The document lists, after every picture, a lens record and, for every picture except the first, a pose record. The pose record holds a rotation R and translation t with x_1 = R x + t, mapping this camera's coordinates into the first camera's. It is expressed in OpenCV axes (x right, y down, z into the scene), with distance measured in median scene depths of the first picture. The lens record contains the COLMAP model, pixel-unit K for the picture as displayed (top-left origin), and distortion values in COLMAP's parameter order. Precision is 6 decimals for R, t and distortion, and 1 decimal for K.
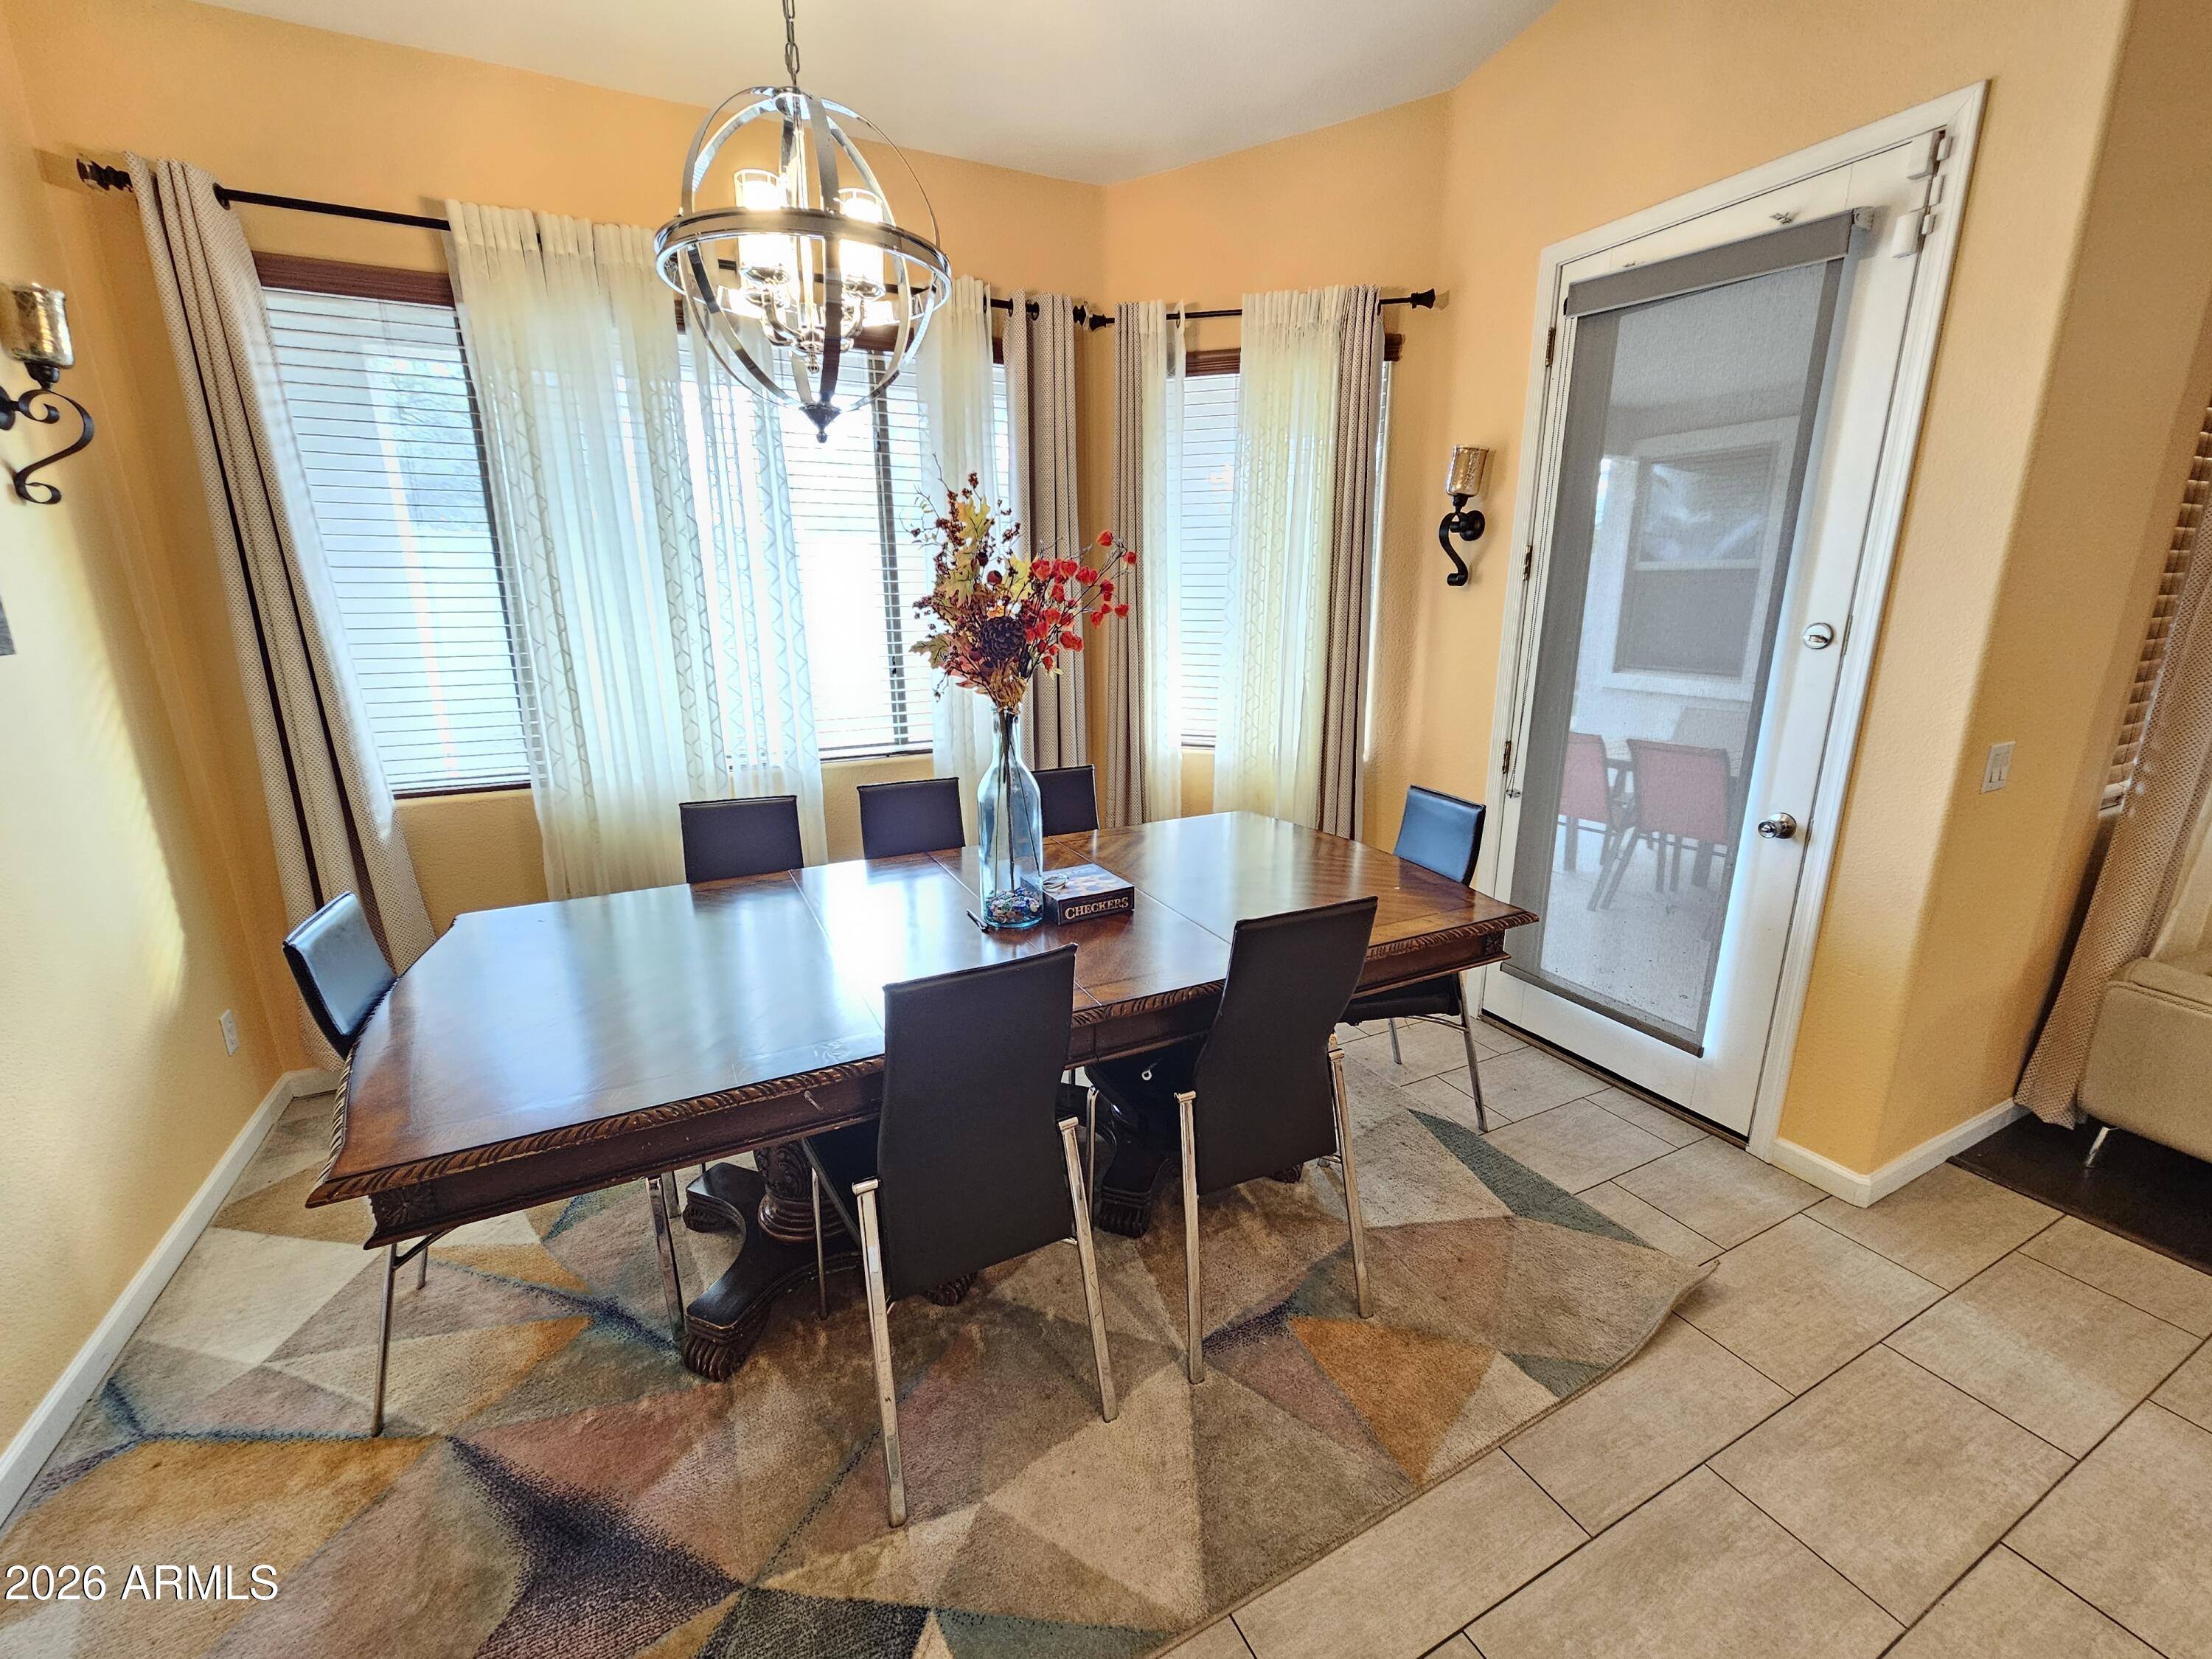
lens RADIAL K [[894.8, 0, 1104.0], [0, 894.8, 841.2], [0, 0, 1]] dist [-0.001760, 0.000202]
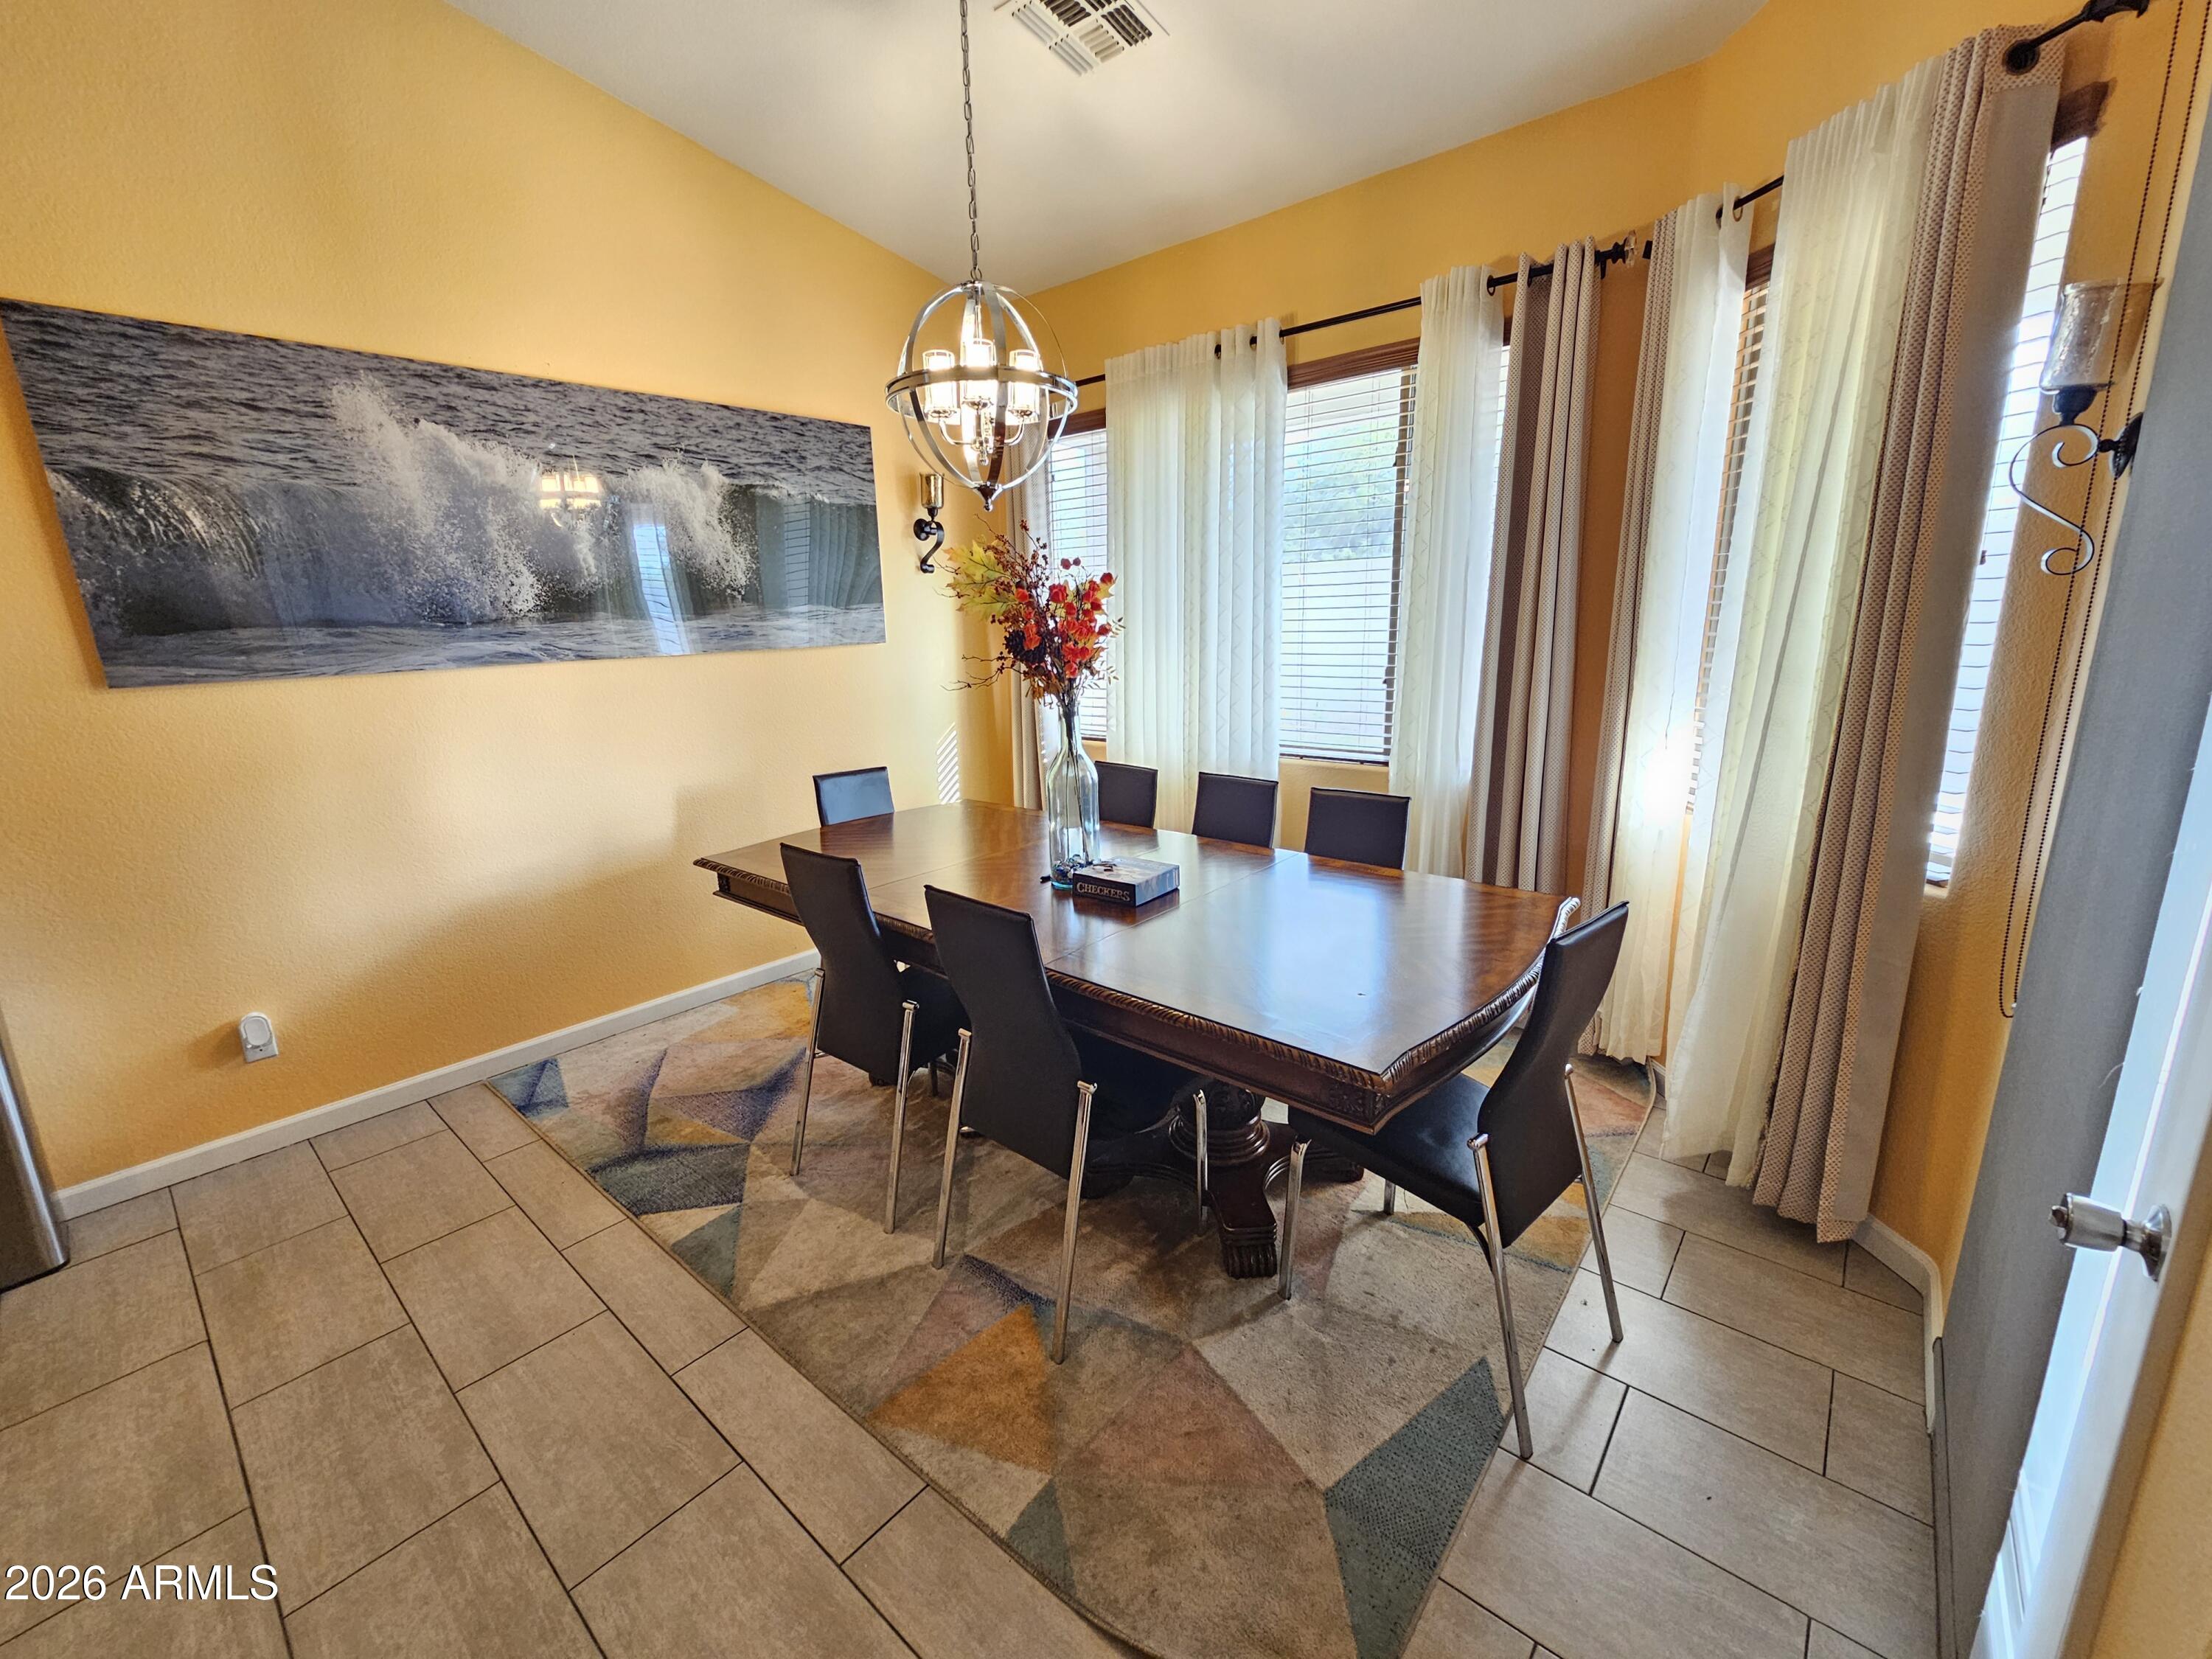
lens RADIAL K [[904.7, 0, 1107.4], [0, 904.7, 825.5], [0, 0, 1]] dist [-0.003746, 0.002341]
pose [[0.395861, 0.207122, -0.894648, 1.171586], [-0.215879, 0.967919, 0.128564, -0.180259], [0.892575, 0.142242, 0.427875, 0.602751]]
